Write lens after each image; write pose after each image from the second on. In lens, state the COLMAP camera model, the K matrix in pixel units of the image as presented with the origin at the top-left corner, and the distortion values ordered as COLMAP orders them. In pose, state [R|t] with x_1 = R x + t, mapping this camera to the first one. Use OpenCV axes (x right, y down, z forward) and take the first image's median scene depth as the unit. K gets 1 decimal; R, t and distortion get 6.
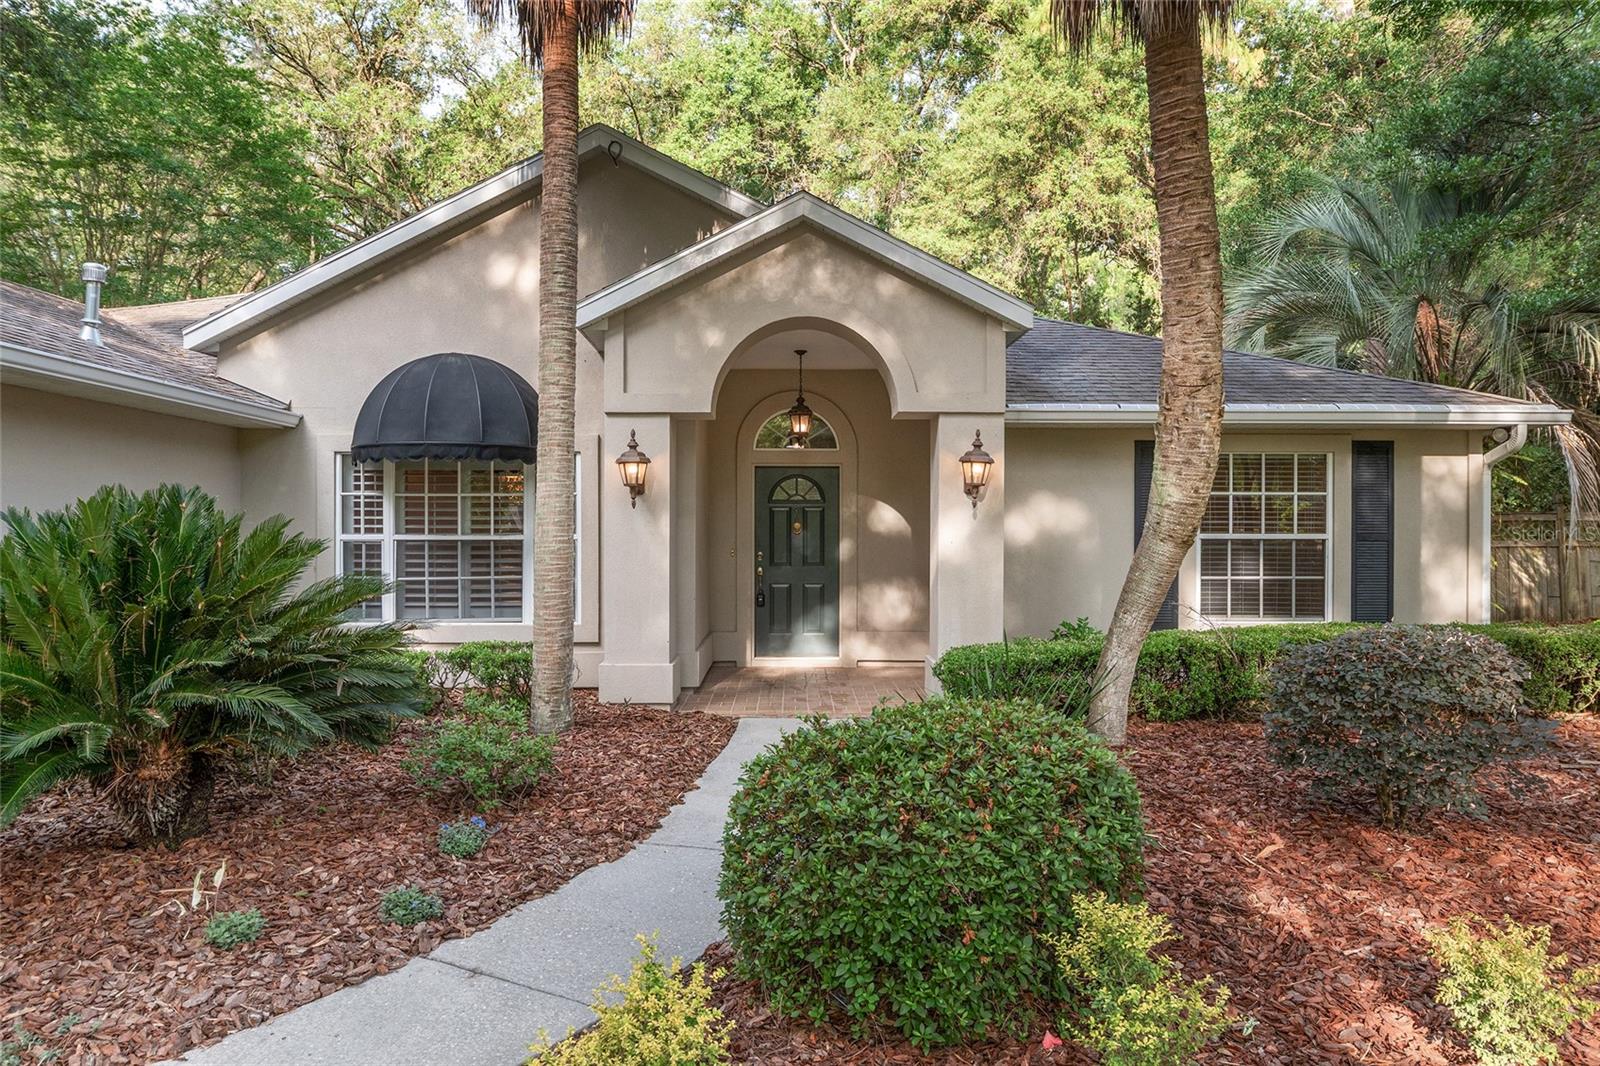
lens RADIAL K [[1093.7, 0, 798.8], [0, 1093.7, 535.8], [0, 0, 1]] dist [-0.000947, 0.000548]
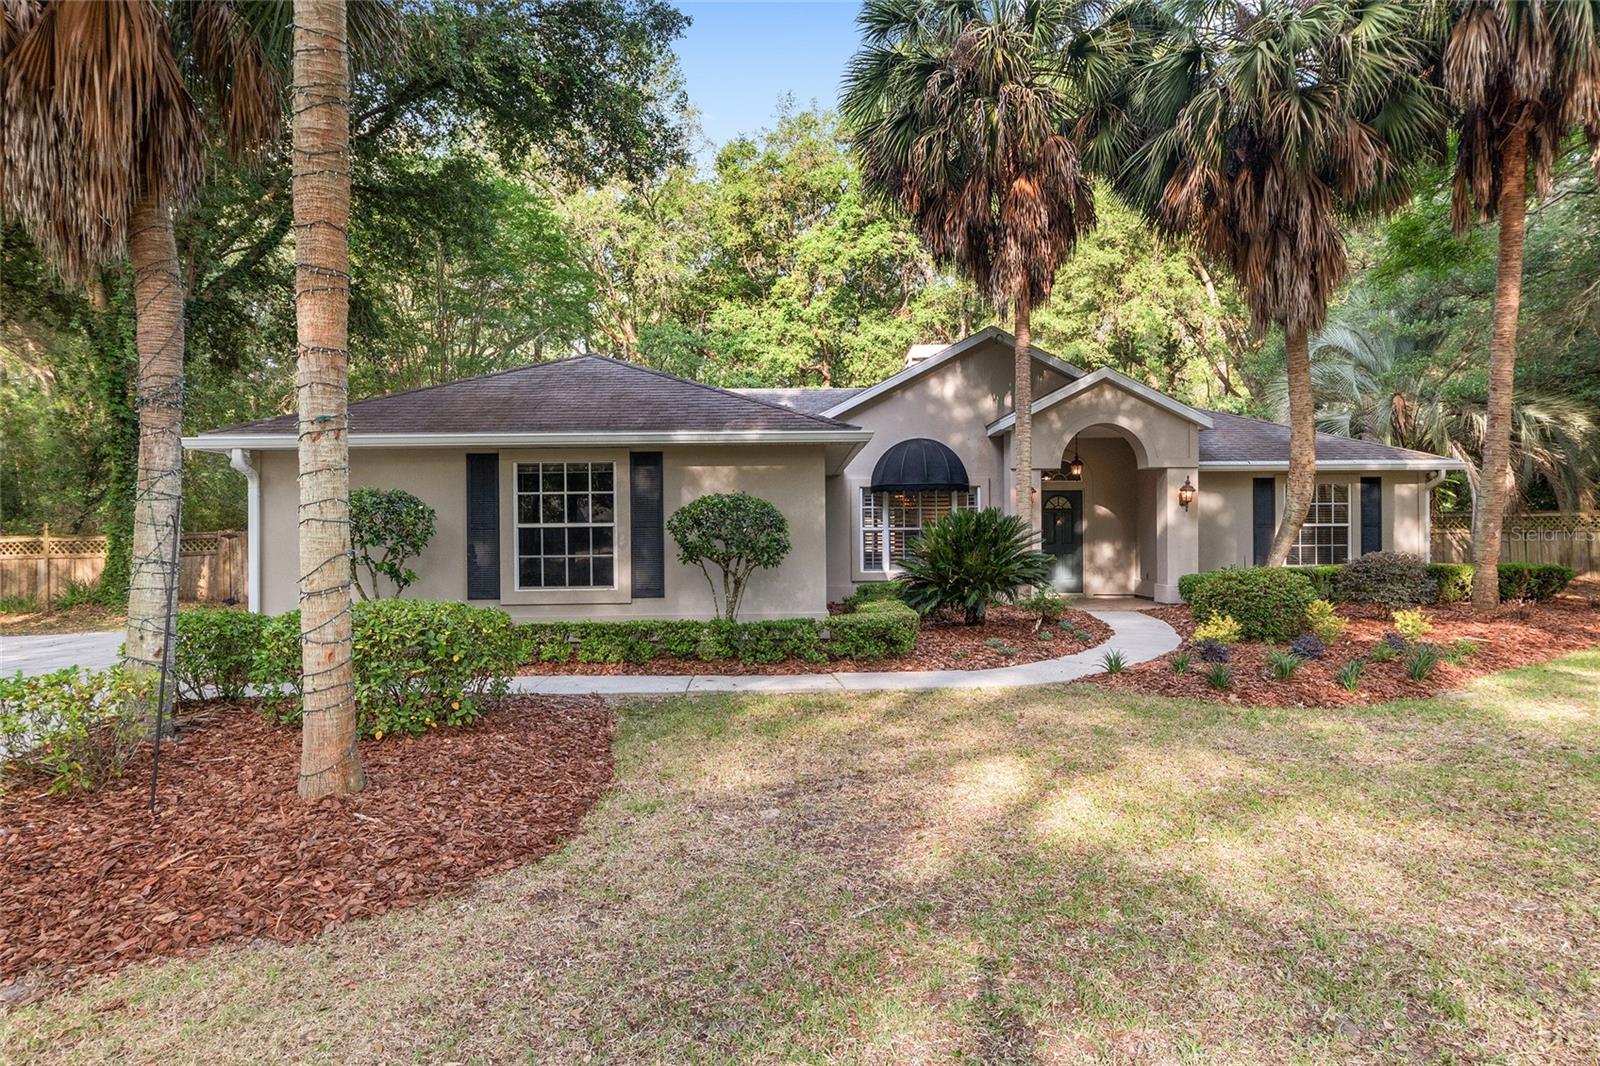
lens RADIAL K [[1071.8, 0, 801.0], [0, 1071.8, 528.4], [0, 0, 1]] dist [0.005624, 0.001183]
pose [[0.999950, -0.009082, 0.004079, -0.457398], [0.009125, 0.999902, -0.010641, 0.016752], [-0.003982, 0.010678, 0.999935, -0.834252]]
